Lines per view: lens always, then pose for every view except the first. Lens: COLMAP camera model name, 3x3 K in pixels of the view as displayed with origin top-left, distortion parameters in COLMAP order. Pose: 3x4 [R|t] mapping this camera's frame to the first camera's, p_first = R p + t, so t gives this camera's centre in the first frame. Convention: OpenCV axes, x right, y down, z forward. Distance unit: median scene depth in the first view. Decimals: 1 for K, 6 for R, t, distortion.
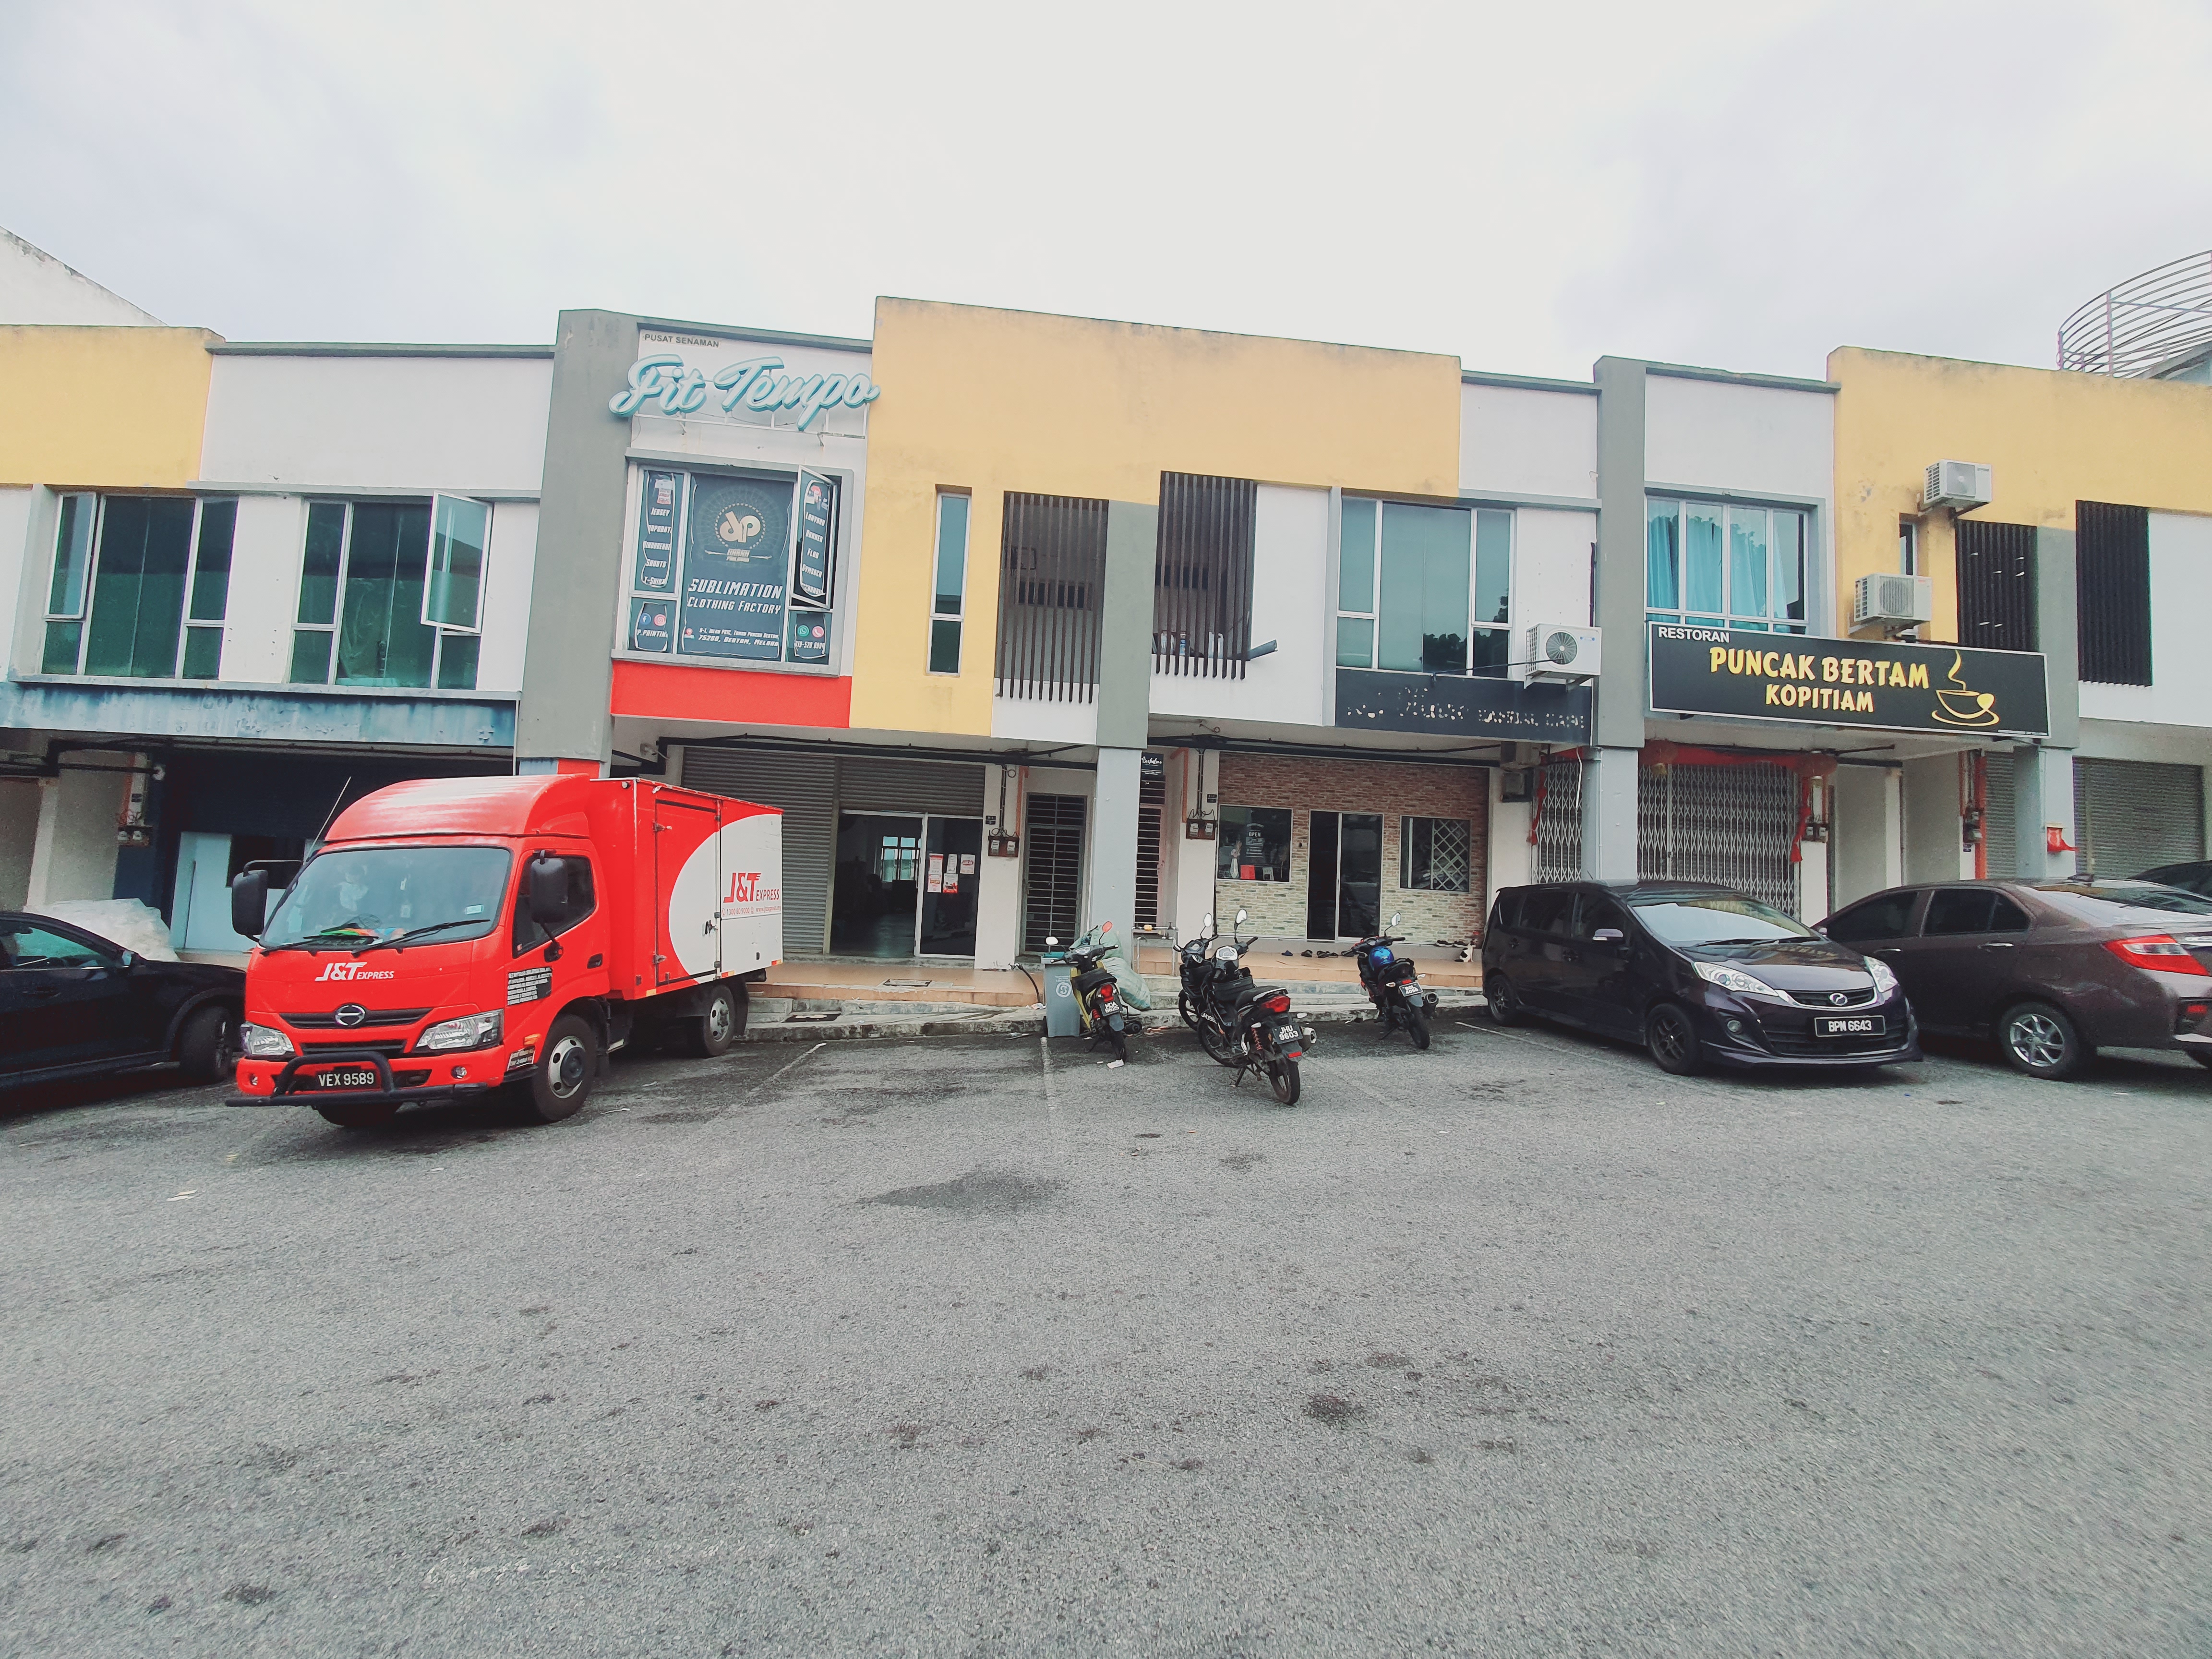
lens RADIAL K [[887.6, 0, 1106.0], [0, 887.6, 829.5], [0, 0, 1]] dist [0.000322, -0.000872]
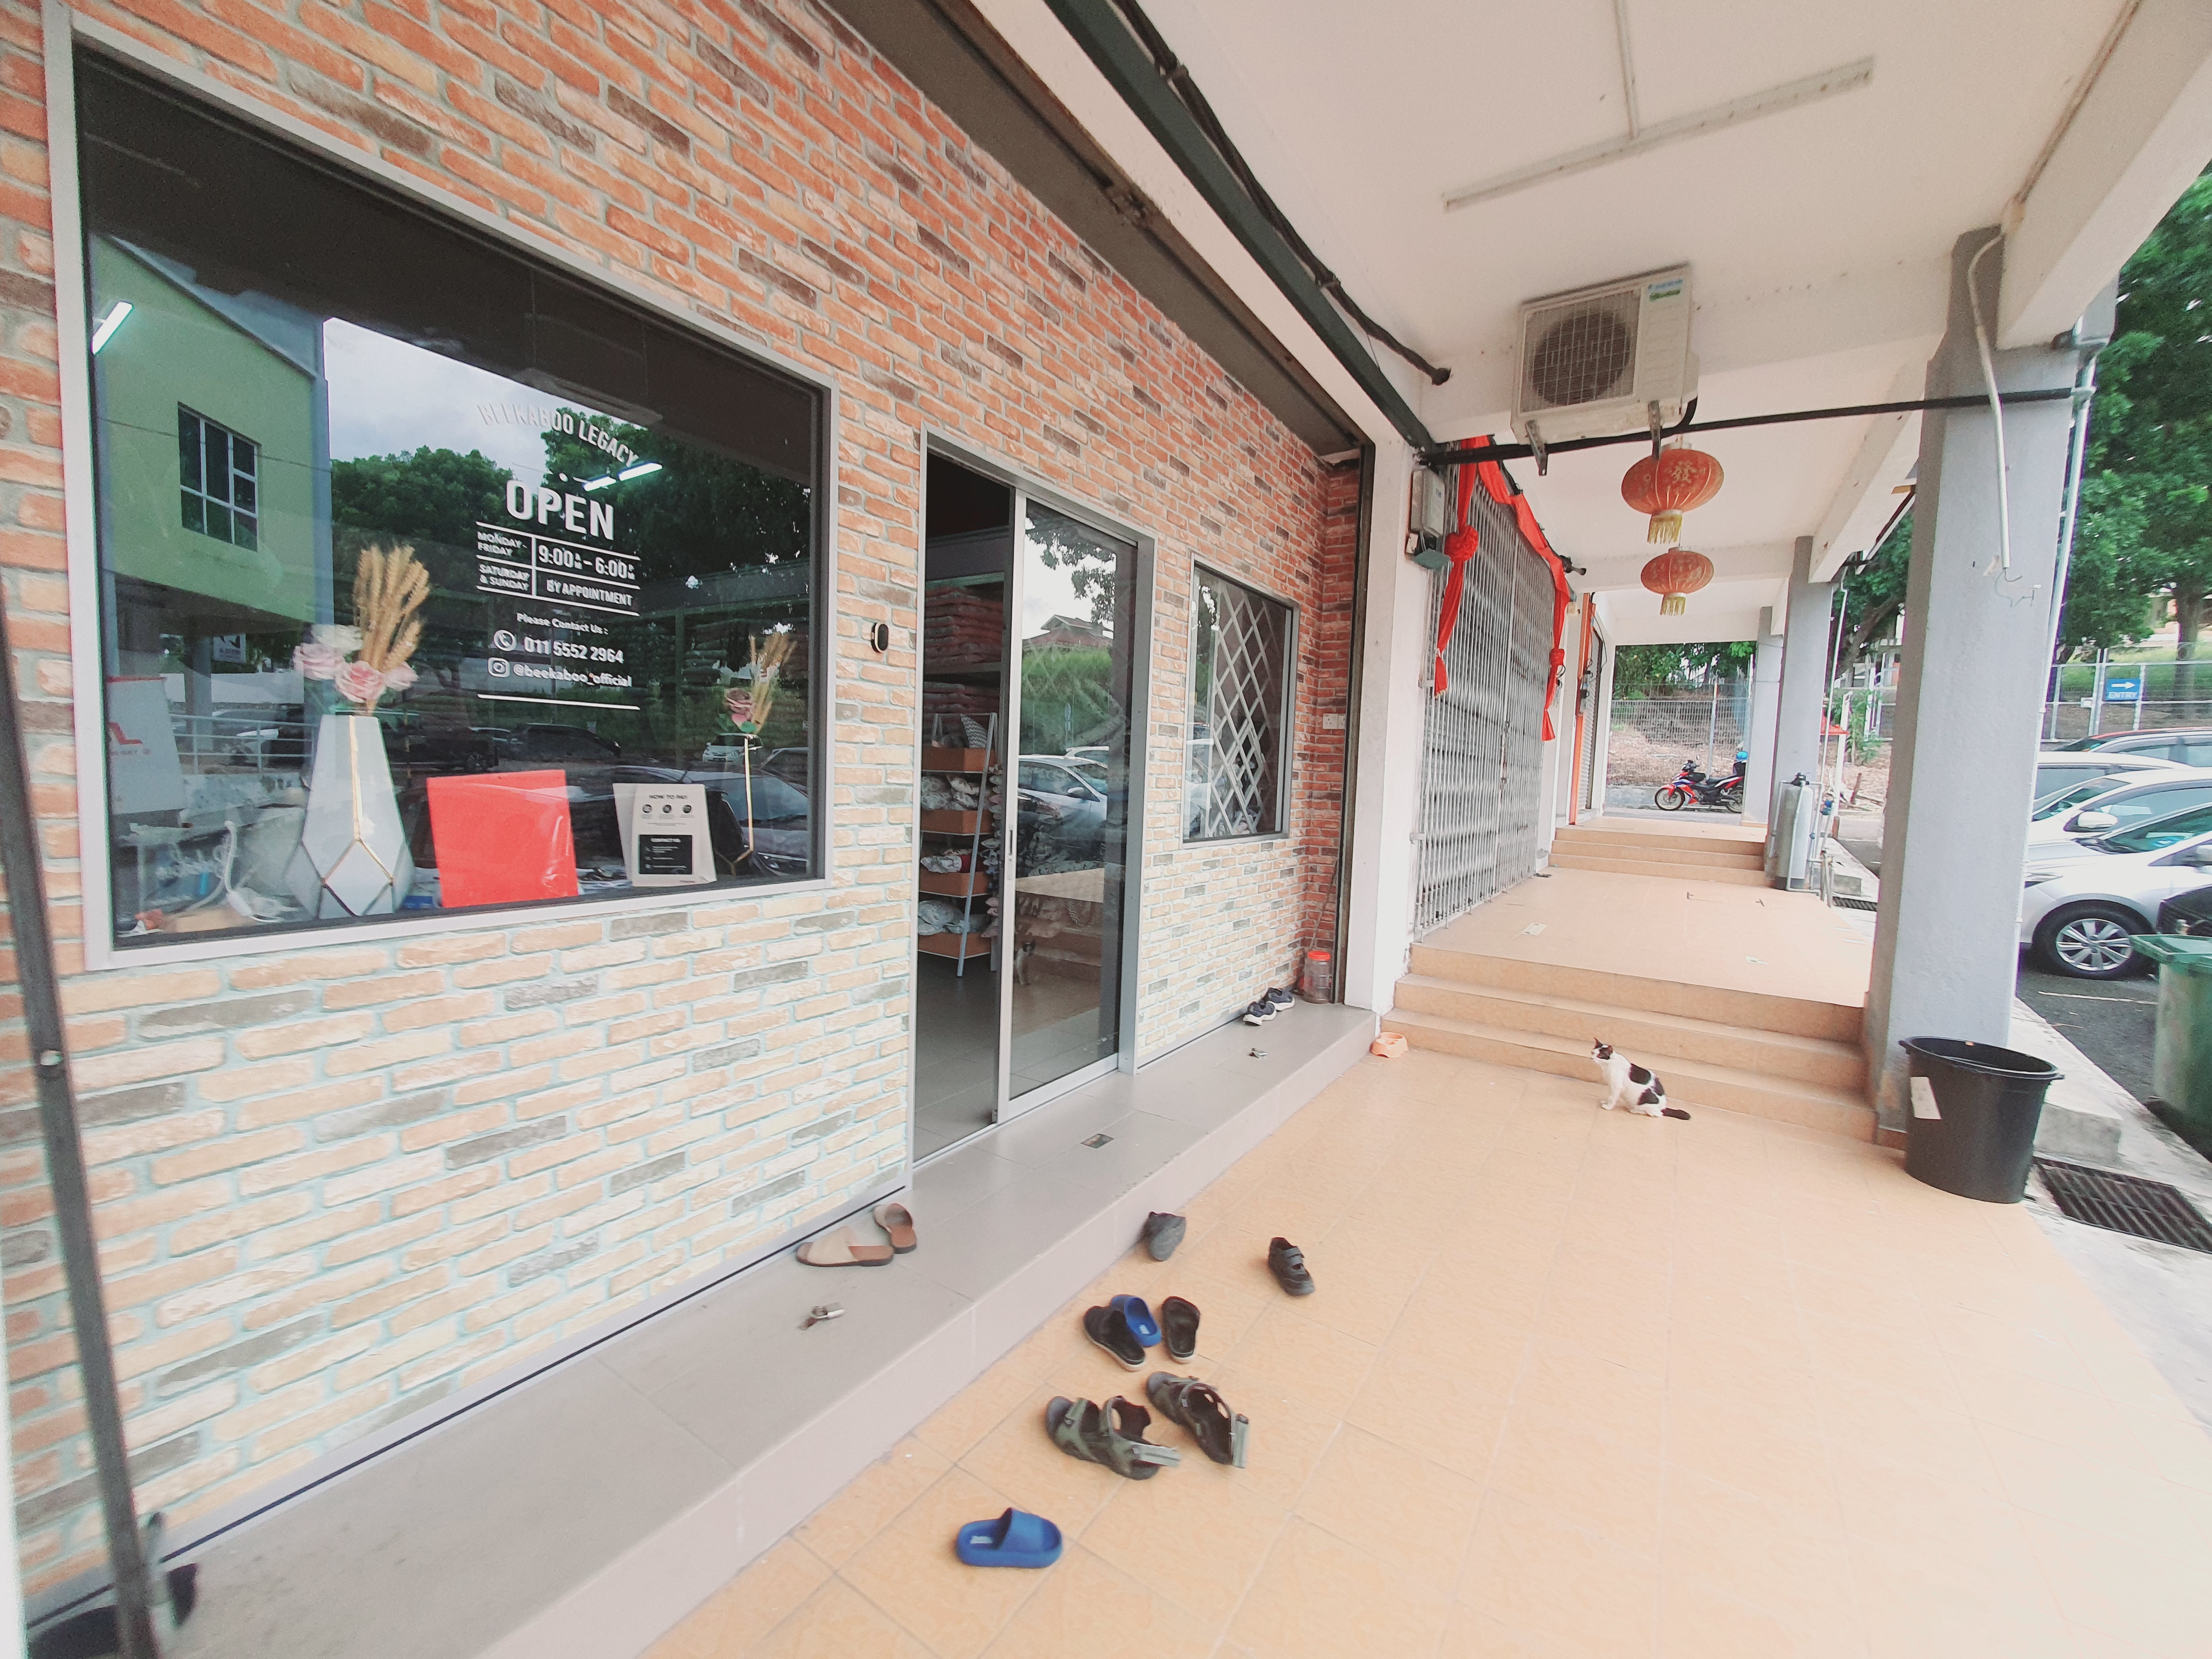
lens RADIAL K [[887.6, 0, 1106.0], [0, 887.6, 829.5], [0, 0, 1]] dist [0.000322, -0.000872]
pose [[0.621771, -0.080200, 0.779082, 0.166814], [-0.058551, 0.987200, 0.148352, 0.035013], [-0.781008, -0.137857, 0.609116, 1.226183]]
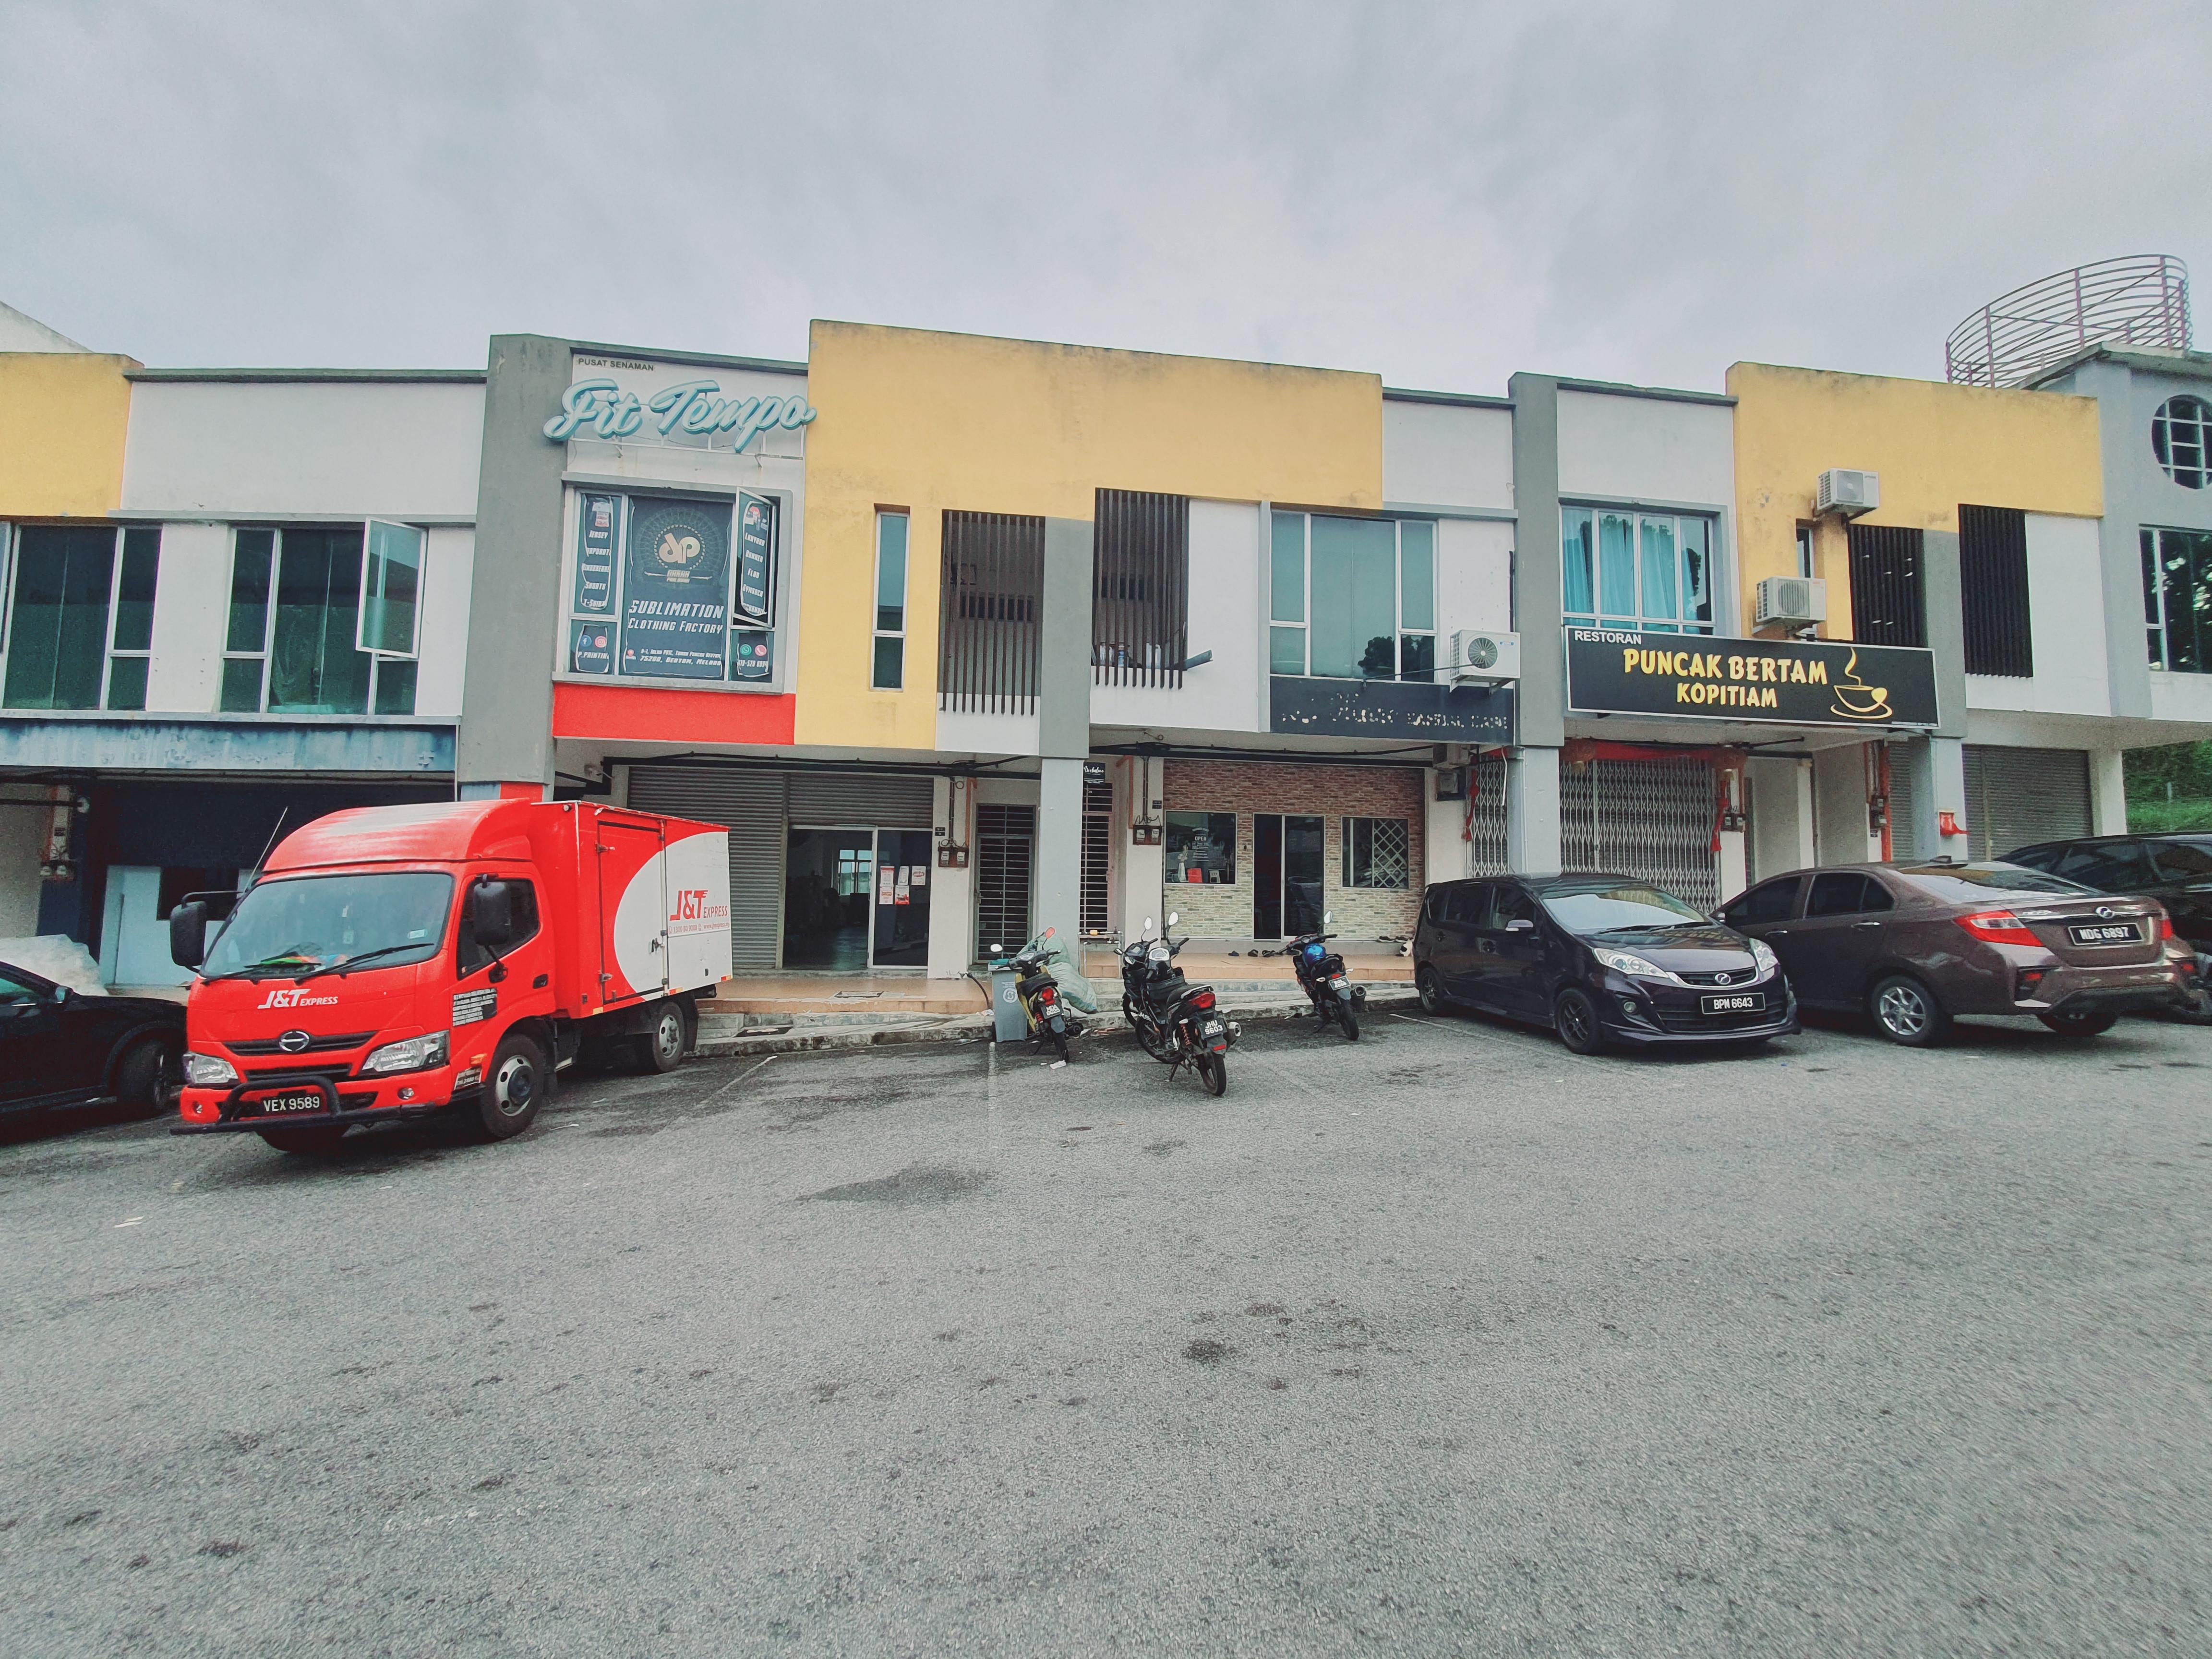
lens RADIAL K [[889.9, 0, 1103.4], [0, 889.9, 832.4], [0, 0, 1]] dist [0.000652, -0.000186]
pose [[0.998904, -0.026171, 0.038804, 0.022486], [0.026319, 0.999648, -0.003319, -0.001550], [-0.038703, 0.004336, 0.999241, -0.030605]]
